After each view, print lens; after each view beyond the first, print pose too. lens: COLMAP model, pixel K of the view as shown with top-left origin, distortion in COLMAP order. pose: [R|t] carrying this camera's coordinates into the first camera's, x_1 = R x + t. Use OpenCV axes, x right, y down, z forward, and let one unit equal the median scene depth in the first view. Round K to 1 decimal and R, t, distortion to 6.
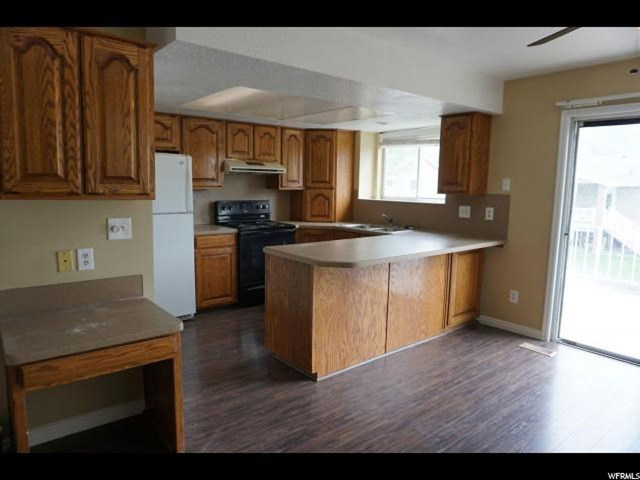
lens RADIAL K [[436.3, 0, 318.0], [0, 436.3, 233.5], [0, 0, 1]] dist [0.001584, 0.000326]
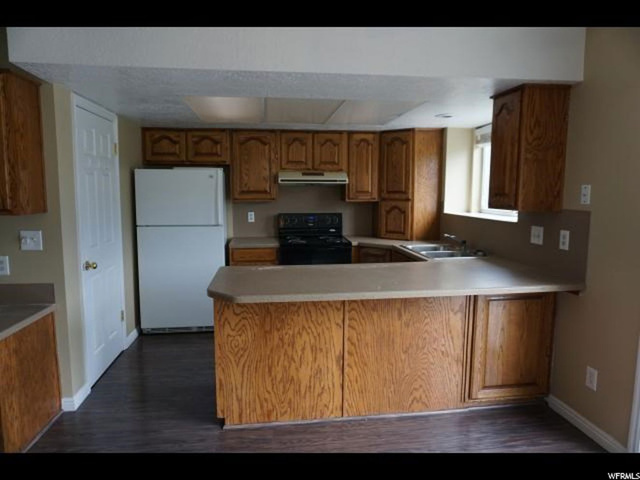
lens RADIAL K [[429.0, 0, 317.0], [0, 429.0, 239.7], [0, 0, 1]] dist [-0.026384, 0.001327]
pose [[0.841372, 0.046221, -0.538476, 0.388526], [-0.049509, 0.998739, 0.008370, -0.030690], [0.538184, 0.019618, 0.842599, 0.259713]]
